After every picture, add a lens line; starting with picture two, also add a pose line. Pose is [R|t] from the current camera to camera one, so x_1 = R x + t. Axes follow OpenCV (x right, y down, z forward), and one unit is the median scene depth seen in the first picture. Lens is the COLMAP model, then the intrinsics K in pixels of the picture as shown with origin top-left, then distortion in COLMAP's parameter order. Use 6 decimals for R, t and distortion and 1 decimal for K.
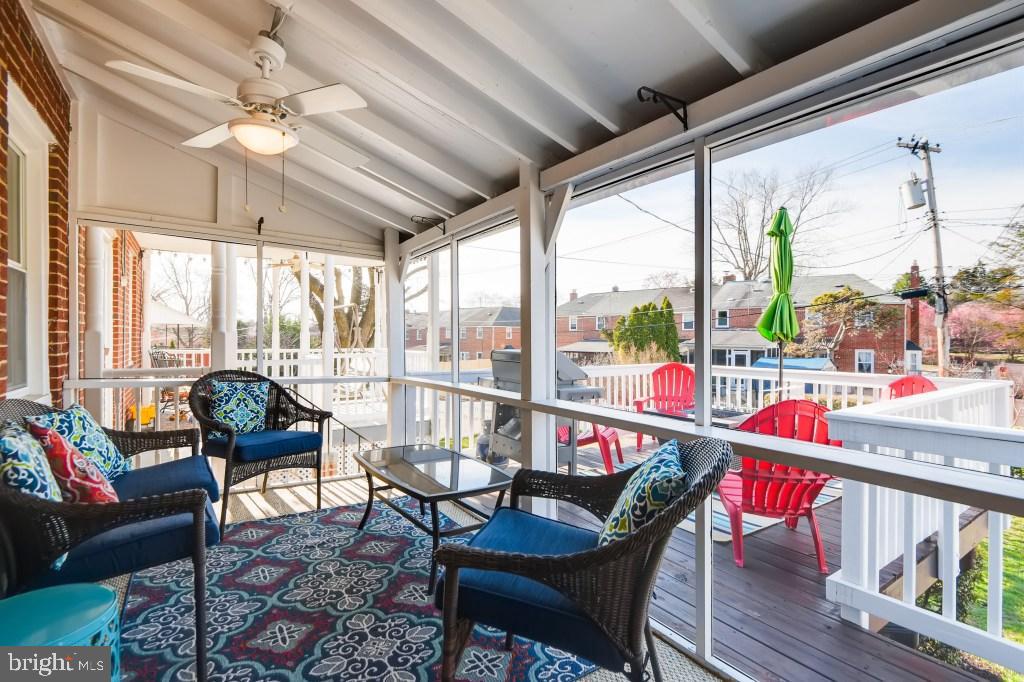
lens RADIAL K [[483.4, 0, 513.2], [0, 483.4, 338.7], [0, 0, 1]] dist [0.001415, -0.004606]
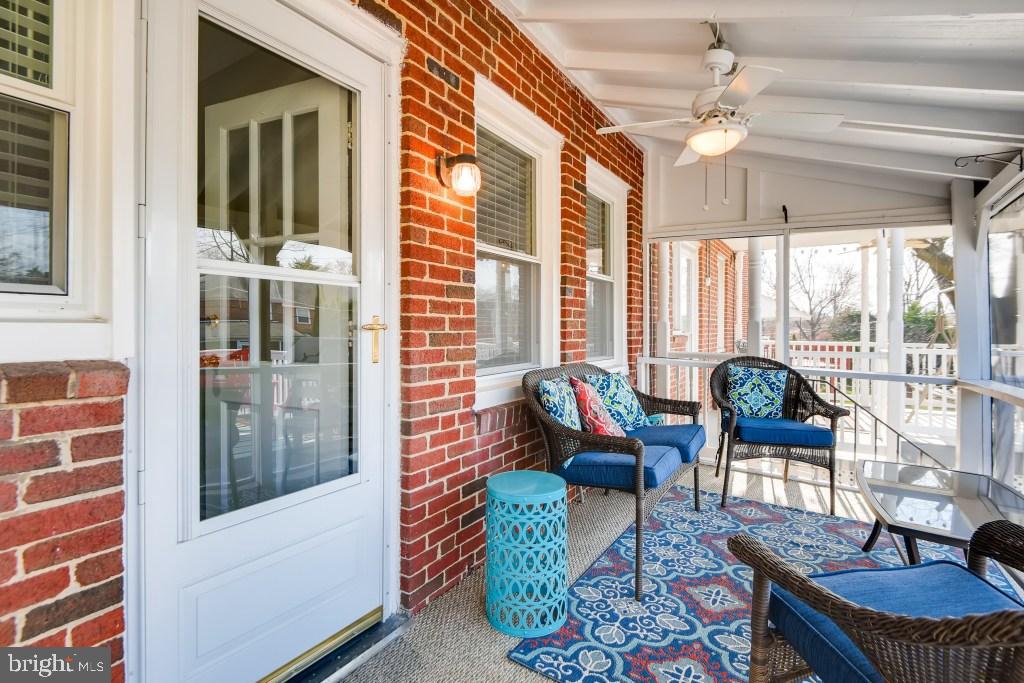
lens RADIAL K [[495.3, 0, 513.1], [0, 495.3, 330.9], [0, 0, 1]] dist [-0.000454, -0.001503]
pose [[0.411580, 0.003090, -0.911368, 0.207991], [-0.007222, 0.999974, 0.000128, 0.013121], [0.911345, 0.006529, 0.411592, 0.078090]]
